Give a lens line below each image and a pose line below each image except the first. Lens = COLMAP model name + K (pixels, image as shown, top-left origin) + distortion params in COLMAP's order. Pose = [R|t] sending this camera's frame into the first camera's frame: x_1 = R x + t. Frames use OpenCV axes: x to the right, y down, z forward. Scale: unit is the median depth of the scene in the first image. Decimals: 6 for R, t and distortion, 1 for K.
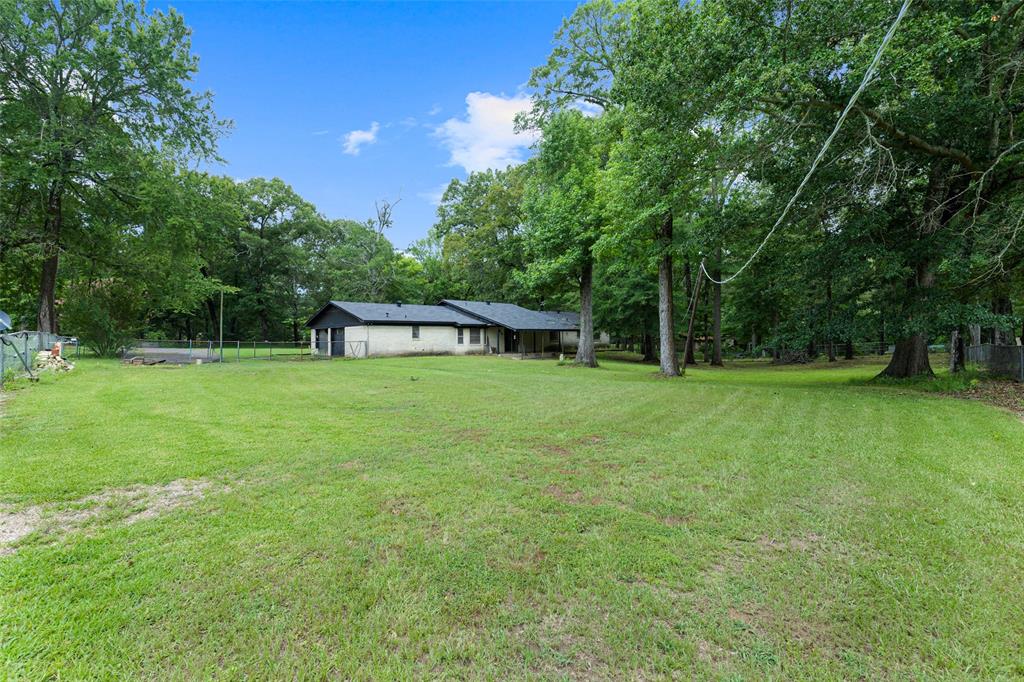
lens RADIAL K [[460.8, 0, 513.0], [0, 460.8, 341.7], [0, 0, 1]] dist [0.004934, -0.000933]
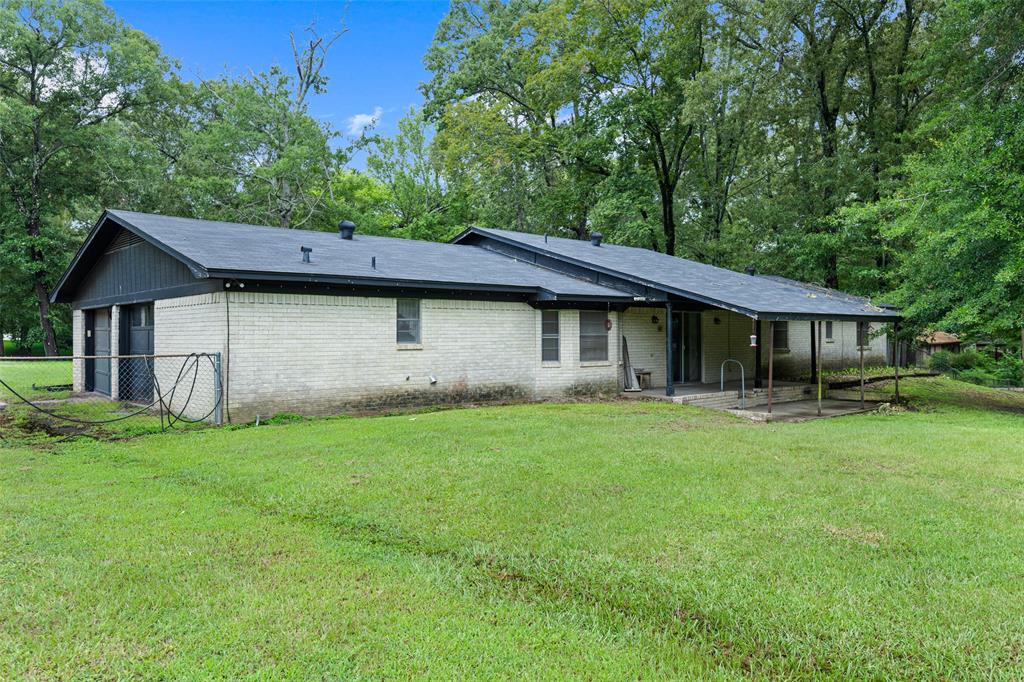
lens RADIAL K [[770.0, 0, 511.7], [0, 770.0, 338.3], [0, 0, 1]] dist [0.039807, 0.002058]
pose [[0.999749, 0.008199, -0.020864, -0.128506], [-0.008295, 0.999955, -0.004540, -0.007491], [0.020826, 0.004712, 0.999772, 0.496442]]
